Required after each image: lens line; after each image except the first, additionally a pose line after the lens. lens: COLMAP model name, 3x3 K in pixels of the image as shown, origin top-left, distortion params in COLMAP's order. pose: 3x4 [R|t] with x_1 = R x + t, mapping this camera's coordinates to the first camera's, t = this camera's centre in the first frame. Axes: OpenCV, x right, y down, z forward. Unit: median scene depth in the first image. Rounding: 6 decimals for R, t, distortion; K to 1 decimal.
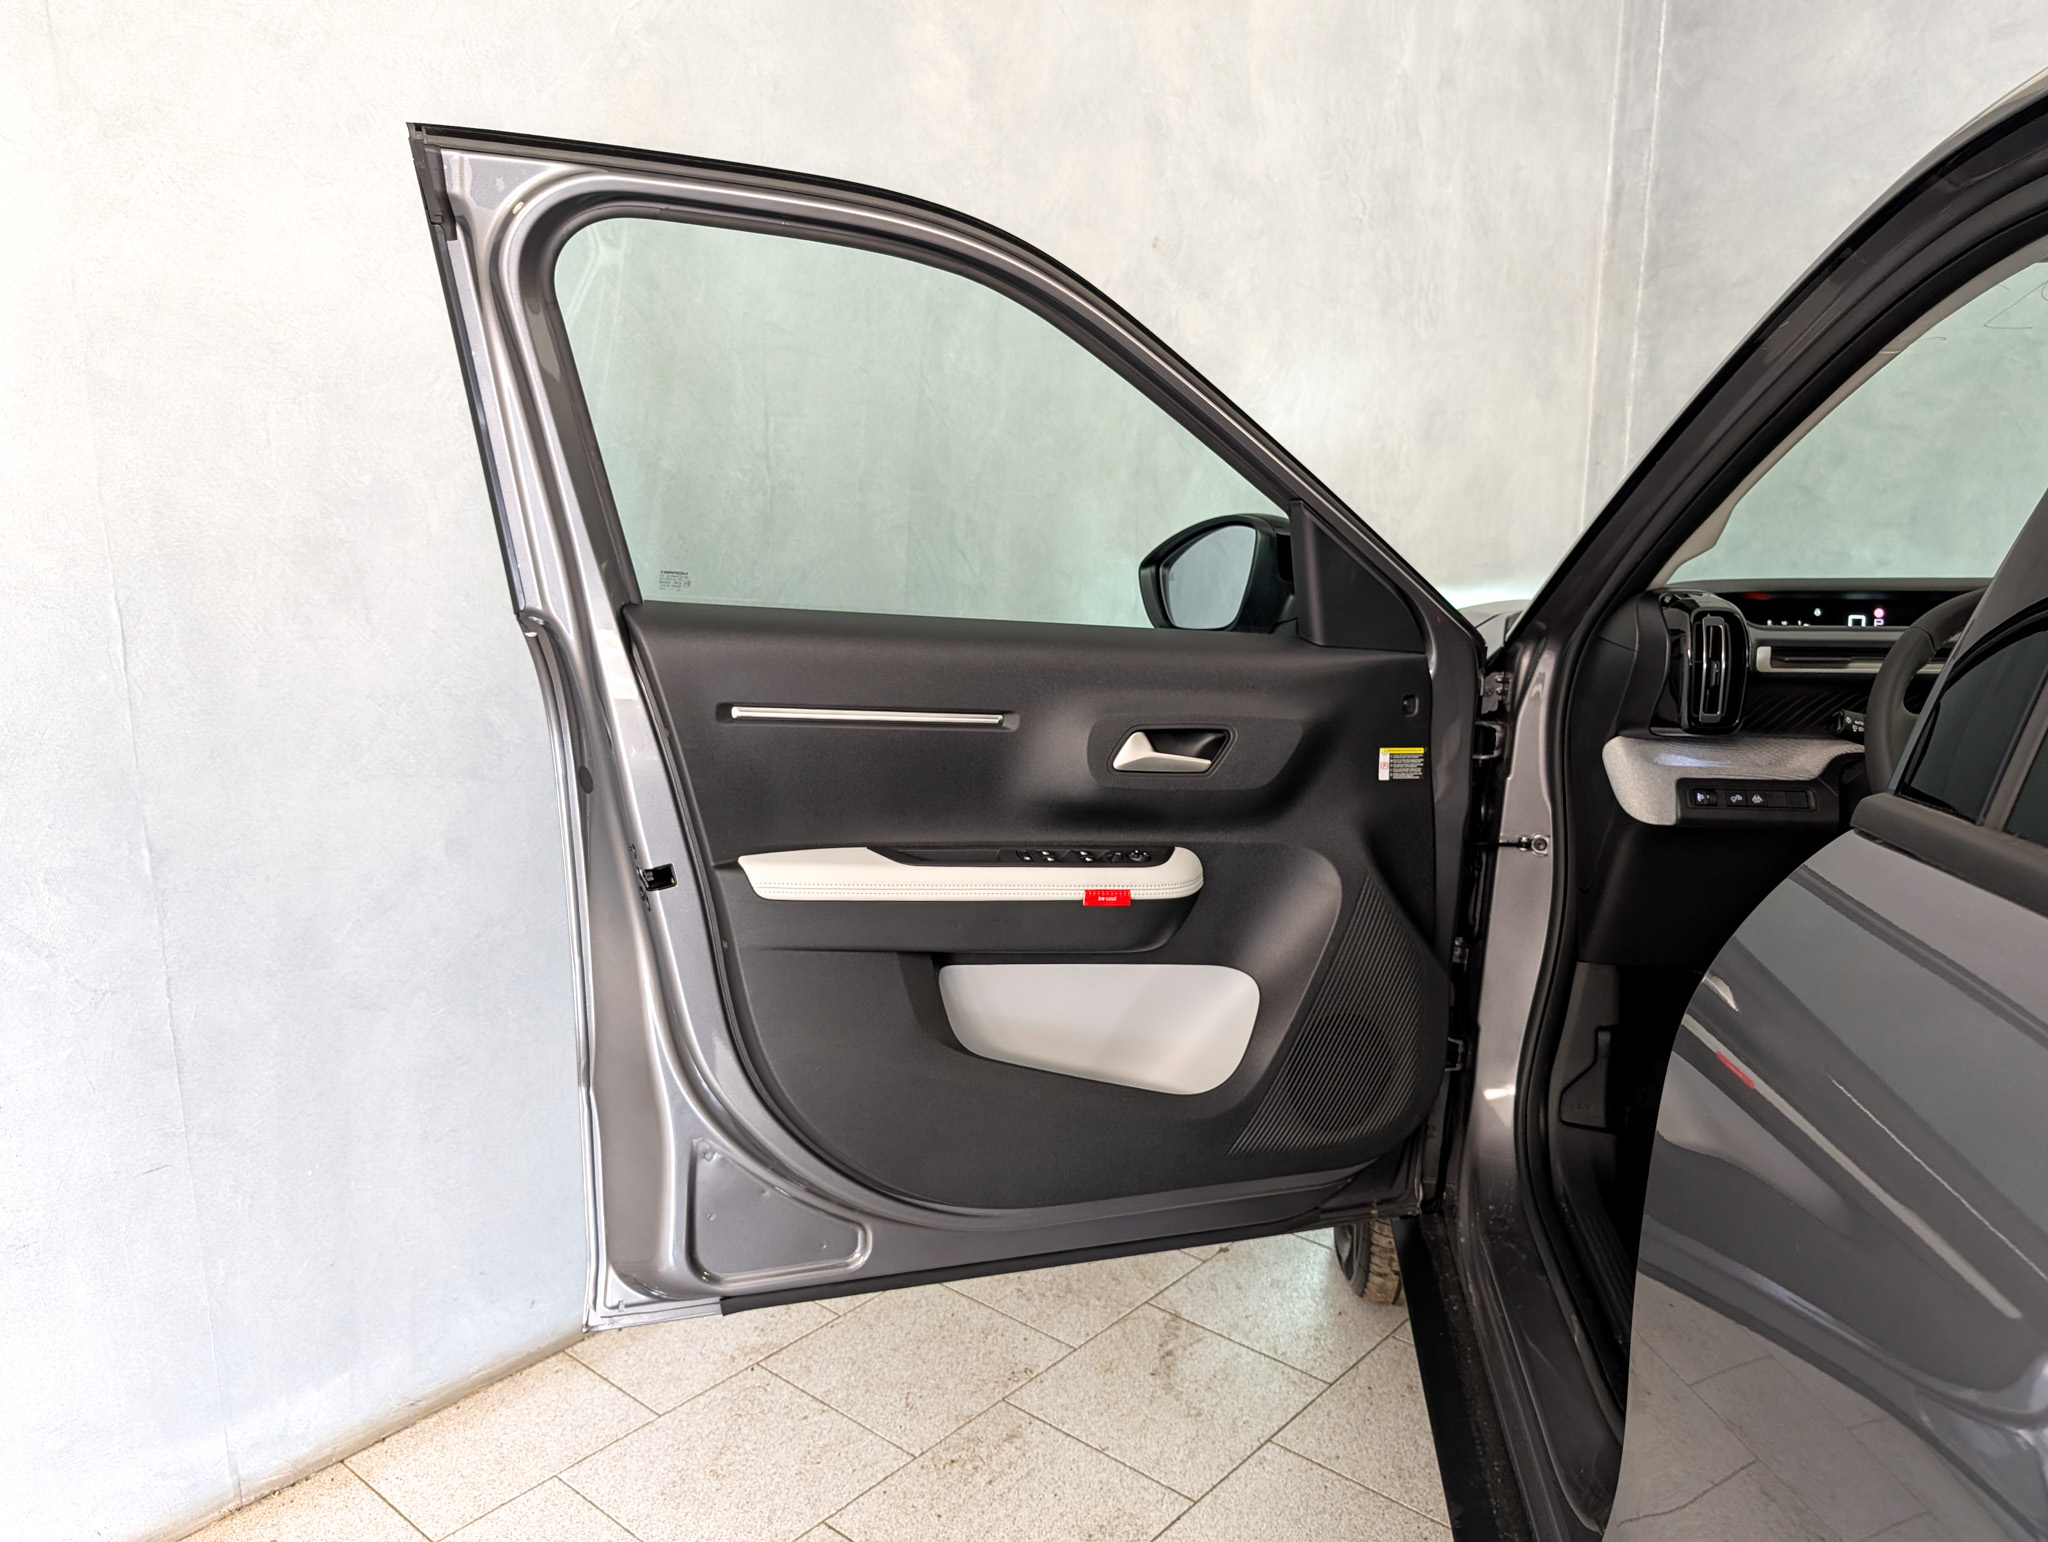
lens RADIAL K [[1562.9, 0, 1027.1], [0, 1562.9, 791.2], [0, 0, 1]] dist [0.003046, -0.049889]
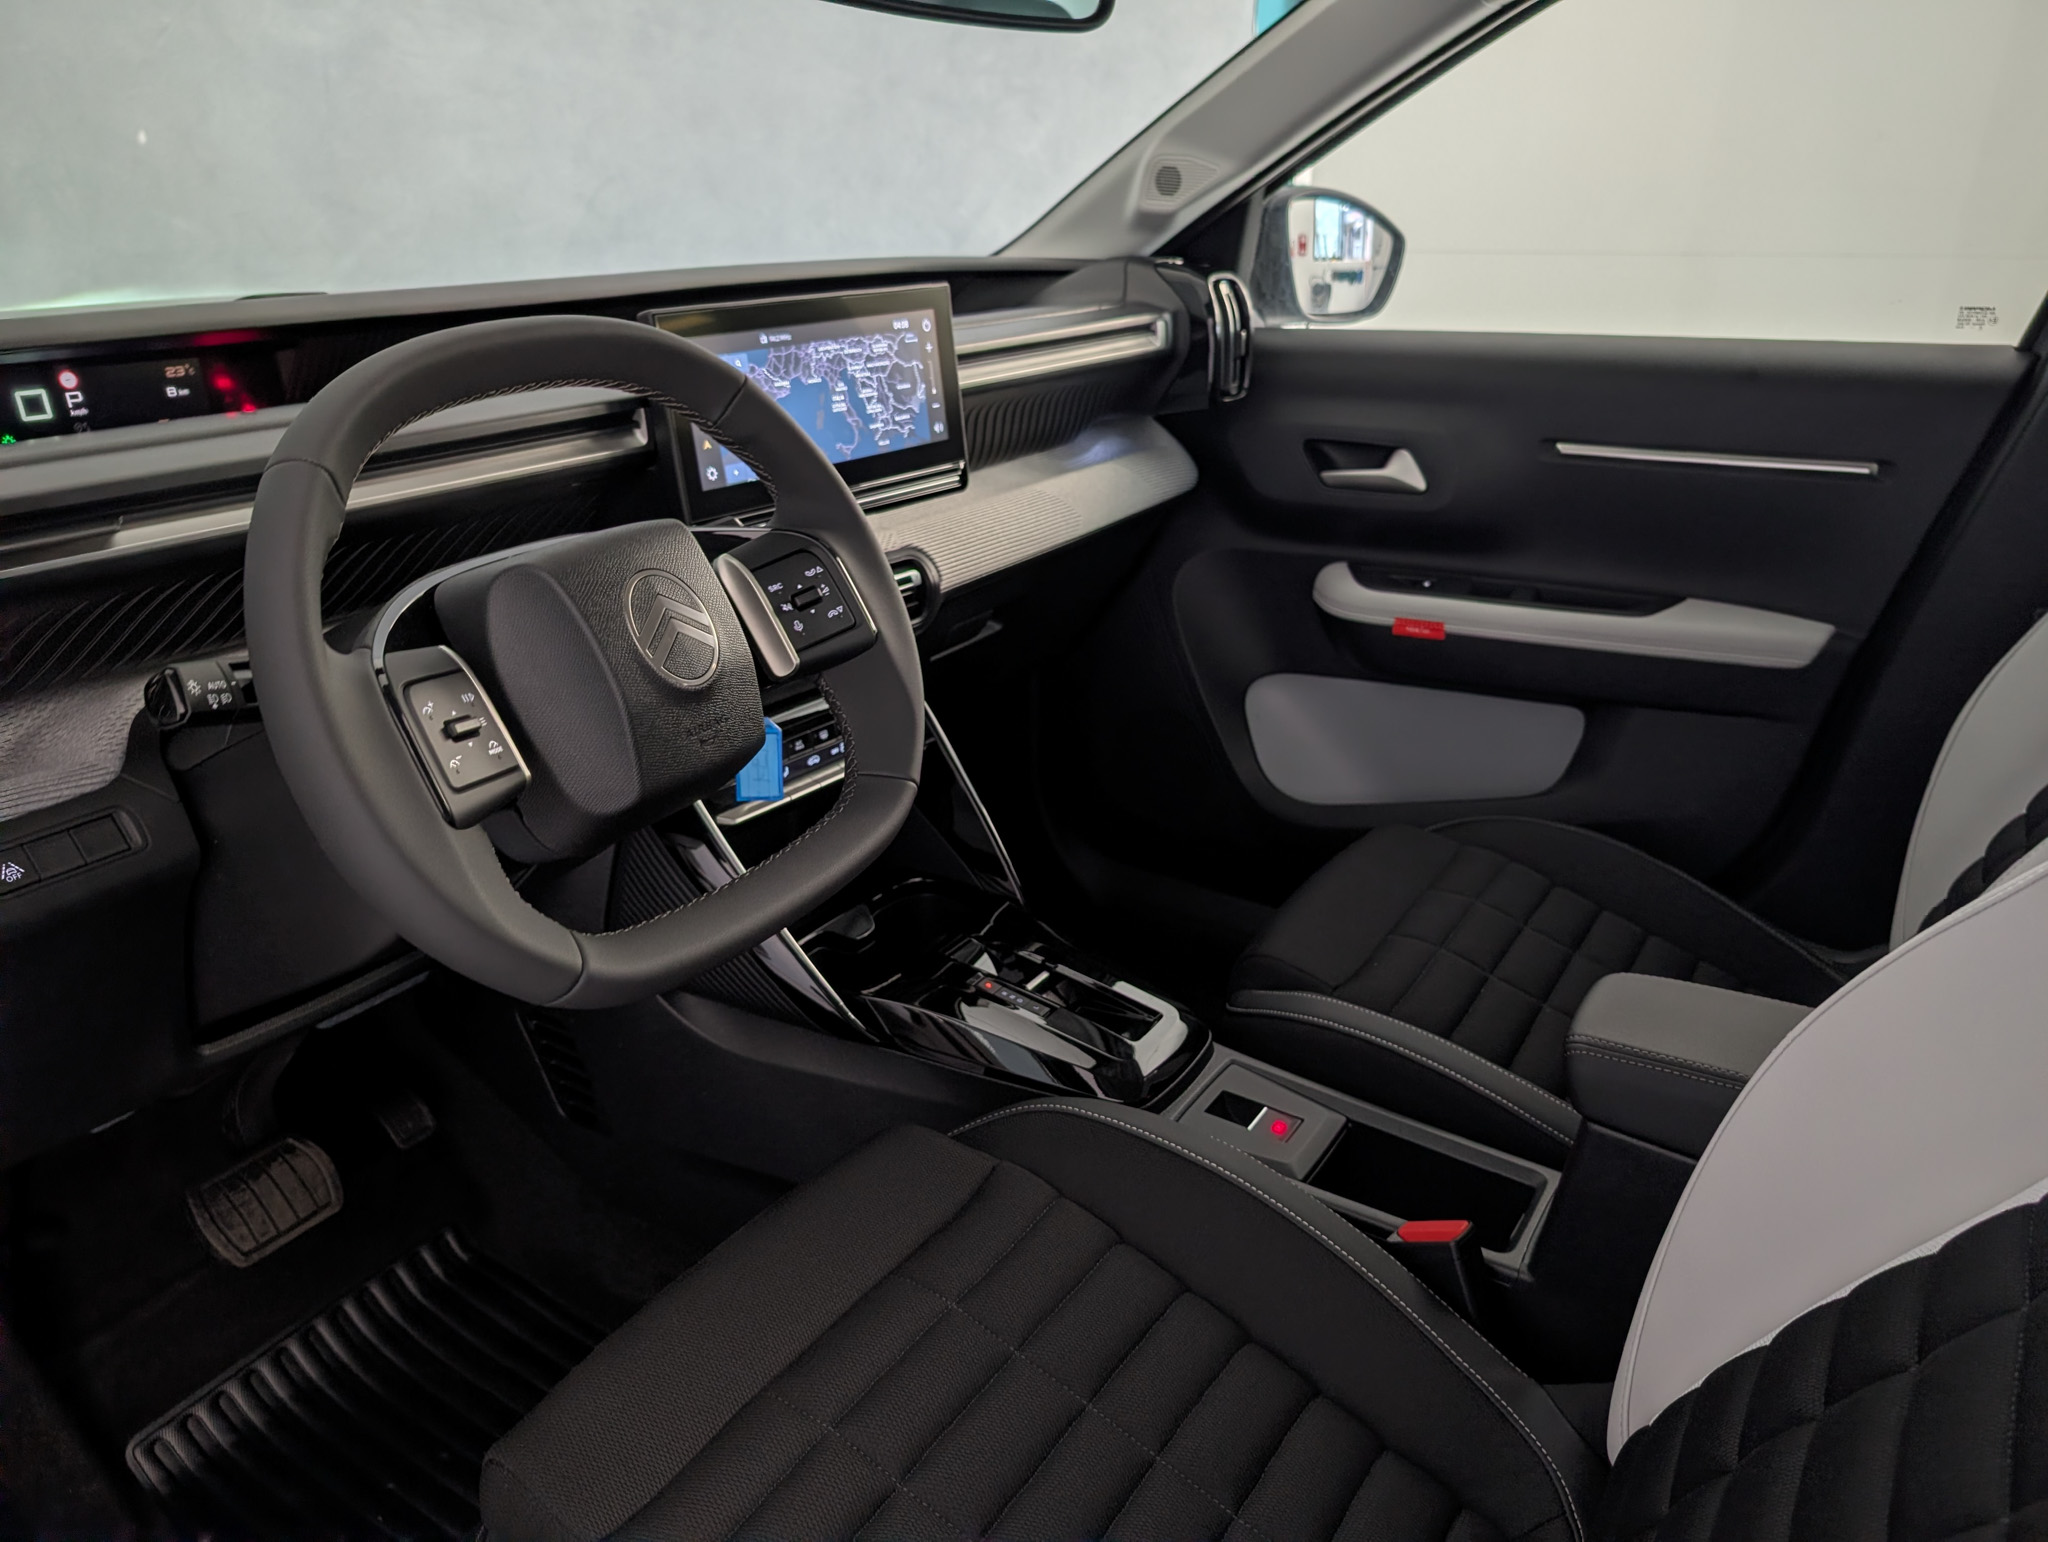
lens RADIAL K [[1471.1, 0, 1034.1], [0, 1471.1, 791.6], [0, 0, 1]] dist [0.006116, -0.003466]
pose [[0.423296, -0.347827, 0.836563, 0.221265], [0.166067, 0.937511, 0.305770, -0.083754], [-0.890642, 0.009494, 0.454607, 0.489018]]
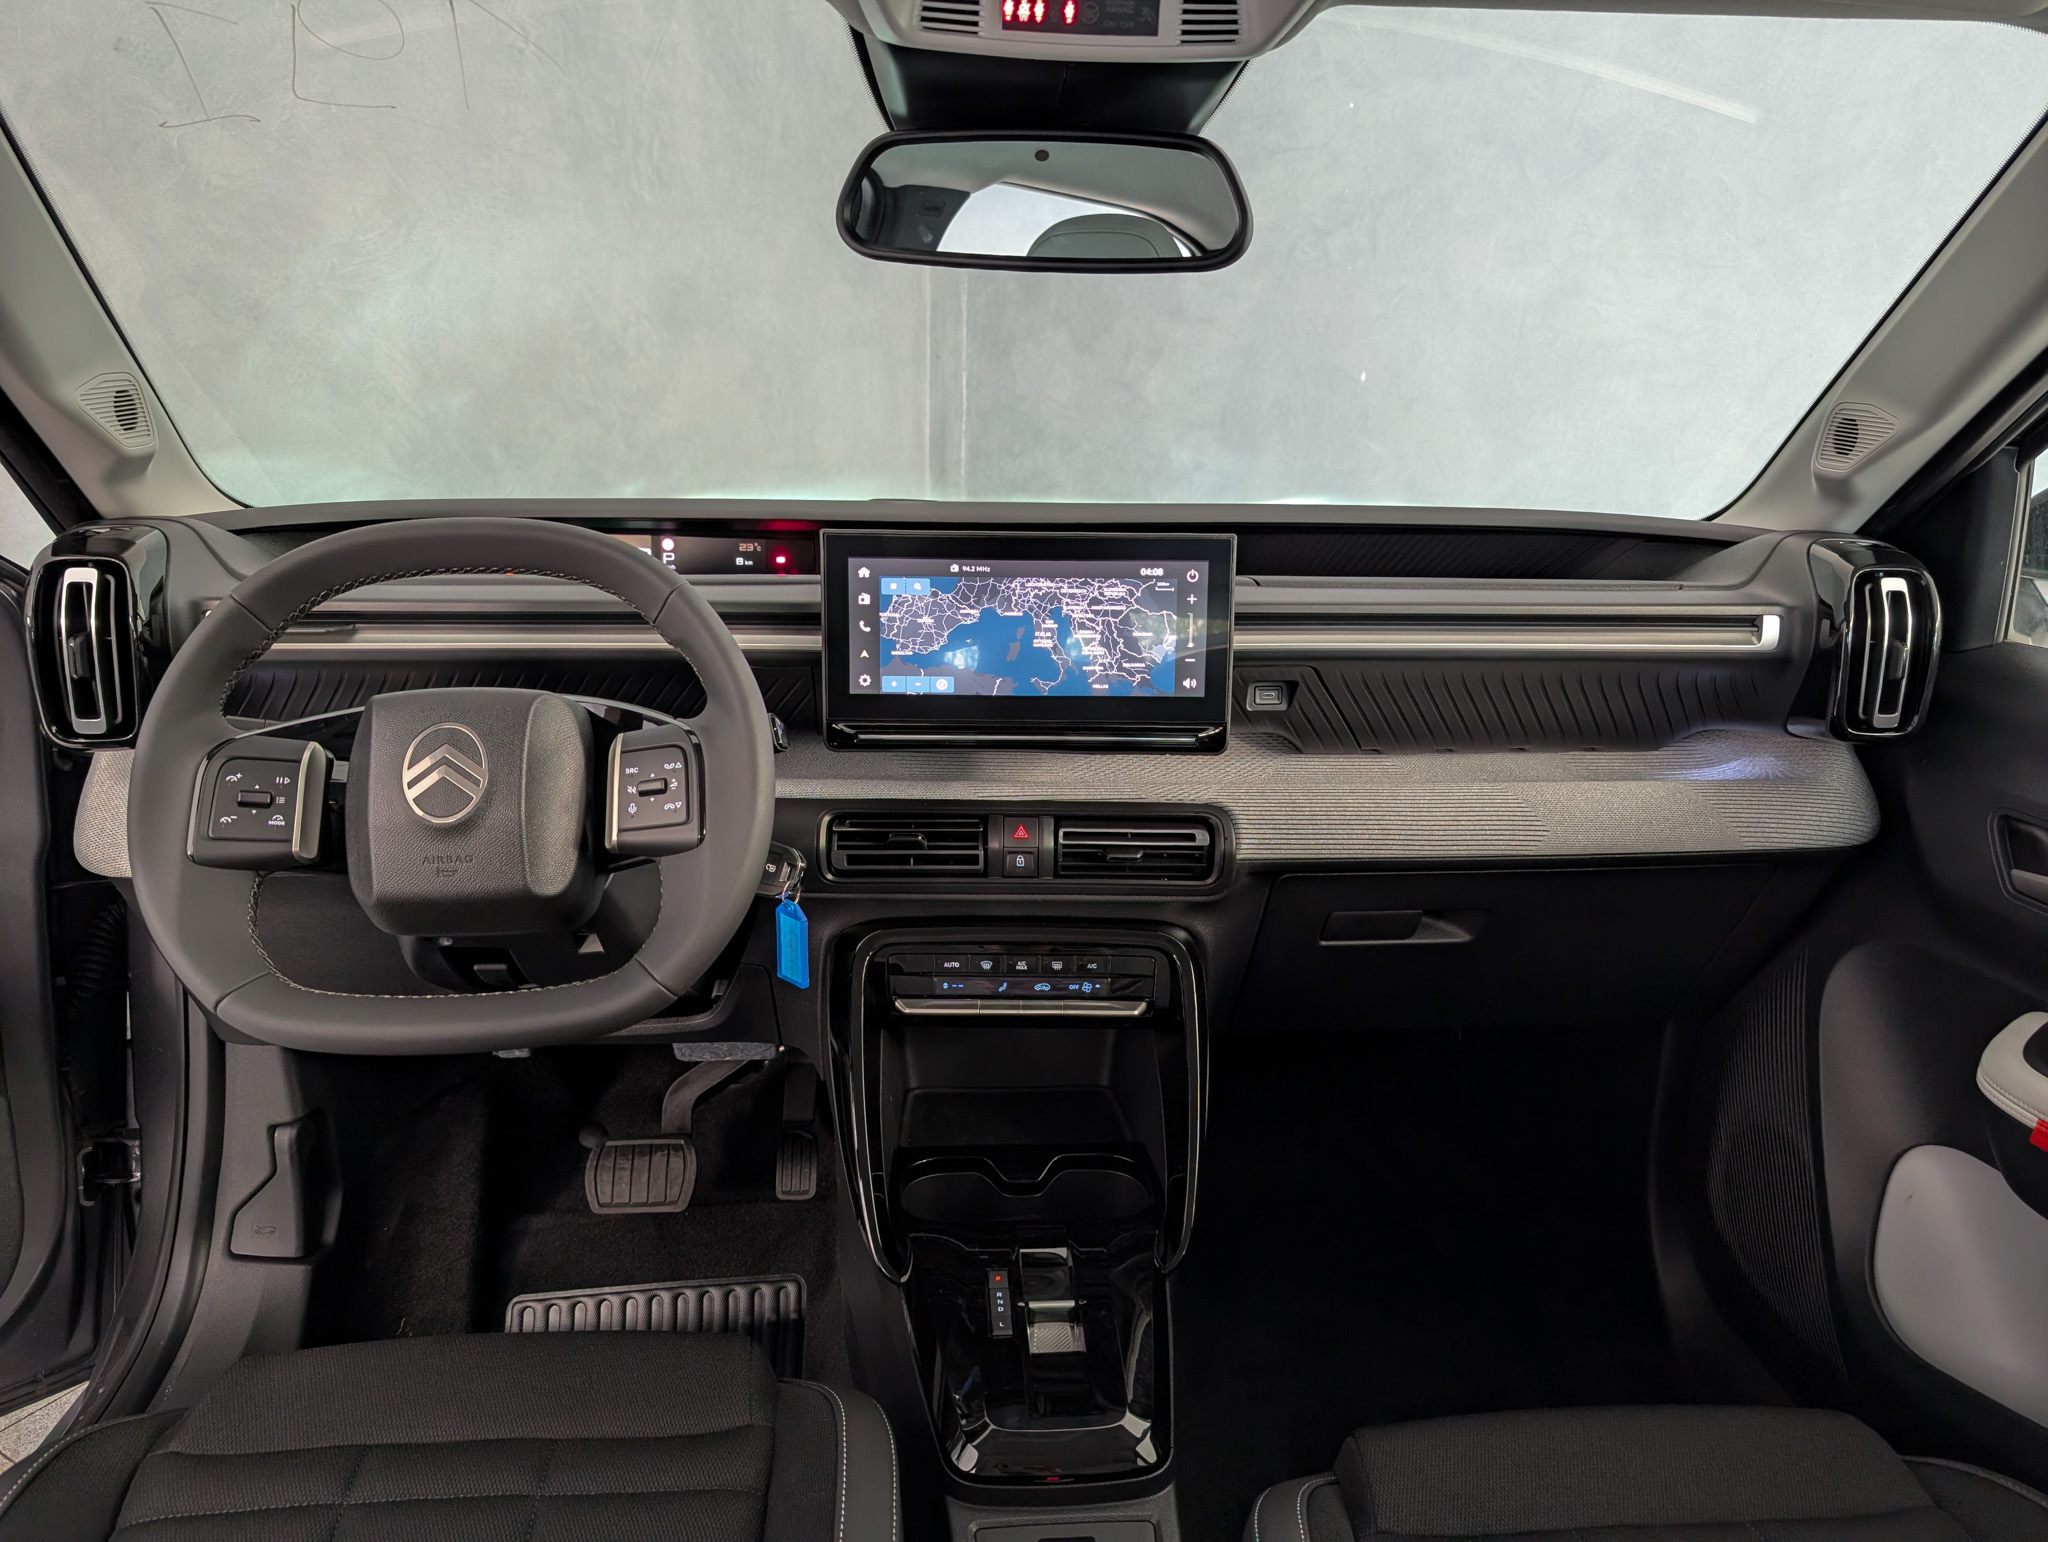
lens RADIAL K [[1479.0, 0, 1024.0], [0, 1479.0, 771.0], [0, 0, 1]] dist [0.013802, -0.008394]
pose [[0.977800, -0.034473, 0.206683, 0.575136], [0.020824, 0.997478, 0.067852, -0.052627], [-0.208501, -0.062041, 0.976052, 0.266788]]
